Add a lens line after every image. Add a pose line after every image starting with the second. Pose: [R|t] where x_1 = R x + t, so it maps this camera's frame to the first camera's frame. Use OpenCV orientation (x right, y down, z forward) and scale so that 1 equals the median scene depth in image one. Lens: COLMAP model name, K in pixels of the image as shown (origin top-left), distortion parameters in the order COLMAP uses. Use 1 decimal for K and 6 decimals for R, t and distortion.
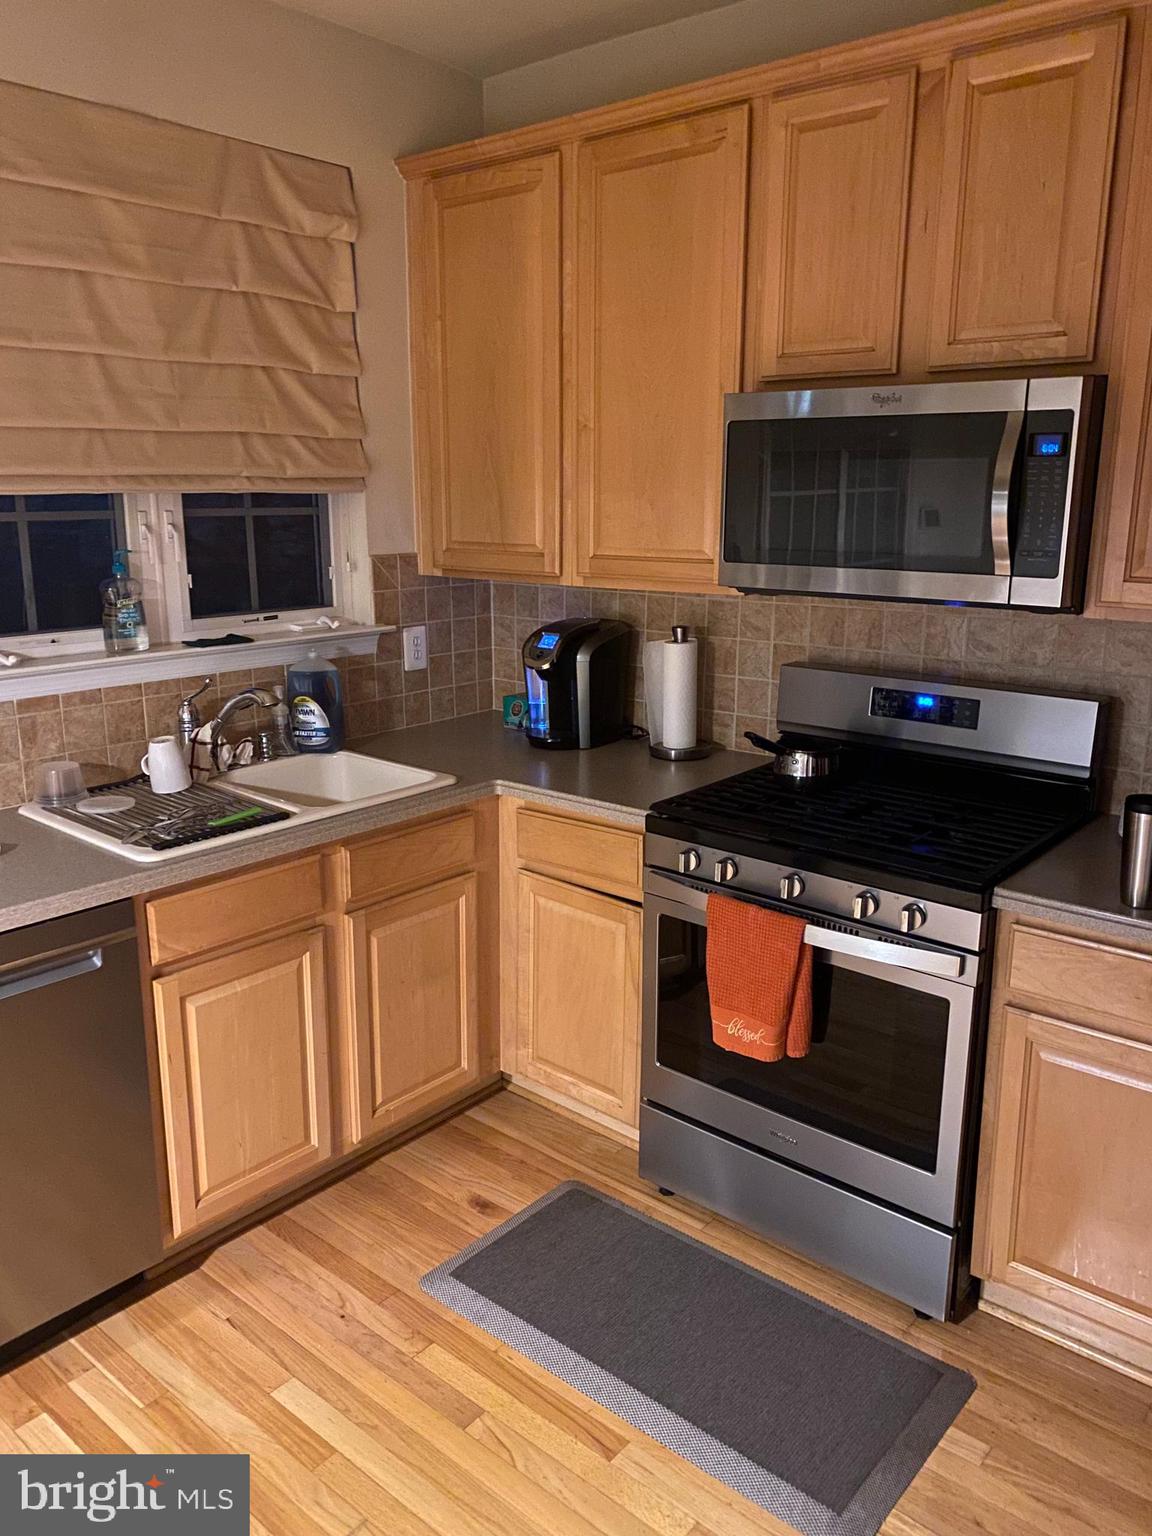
lens RADIAL K [[1233.0, 0, 569.9], [0, 1233.0, 769.4], [0, 0, 1]] dist [0.001896, -0.001670]
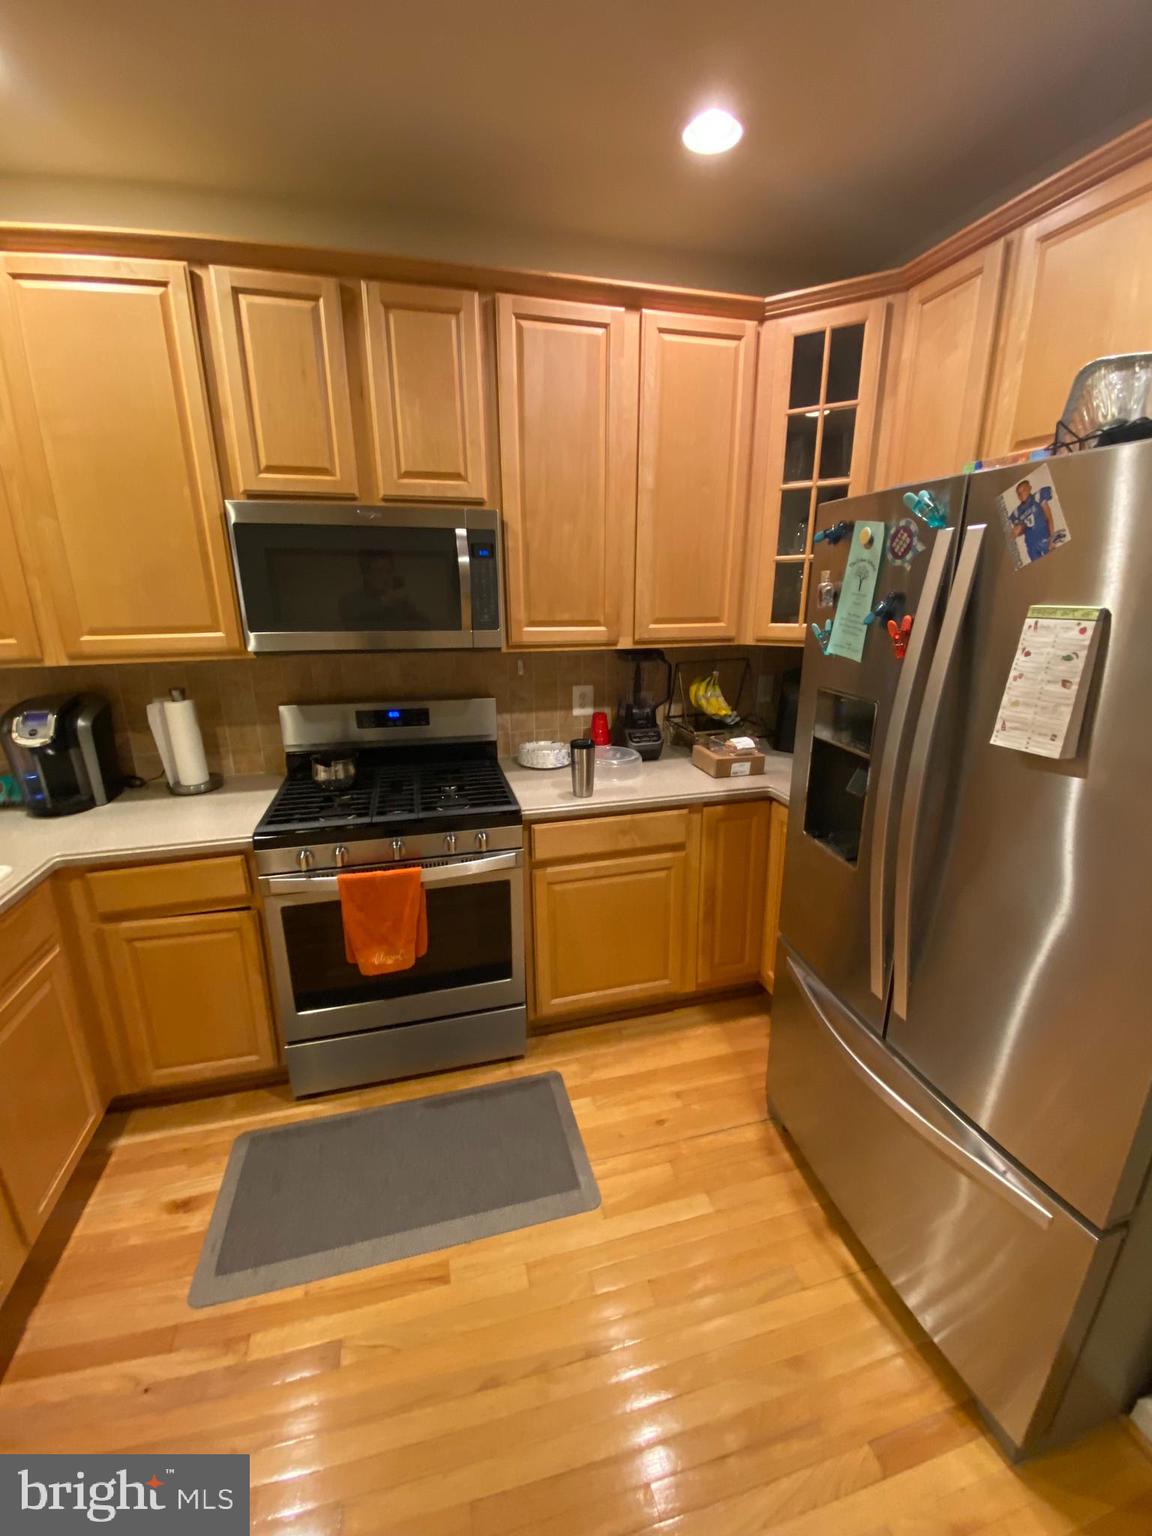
lens RADIAL K [[637.1, 0, 579.1], [0, 637.1, 771.3], [0, 0, 1]] dist [0.013309, -0.004041]
pose [[0.554063, -0.234997, 0.798618, -0.276948], [0.190594, 0.969657, 0.153096, -0.068874], [-0.810363, 0.067387, 0.582040, 0.355717]]
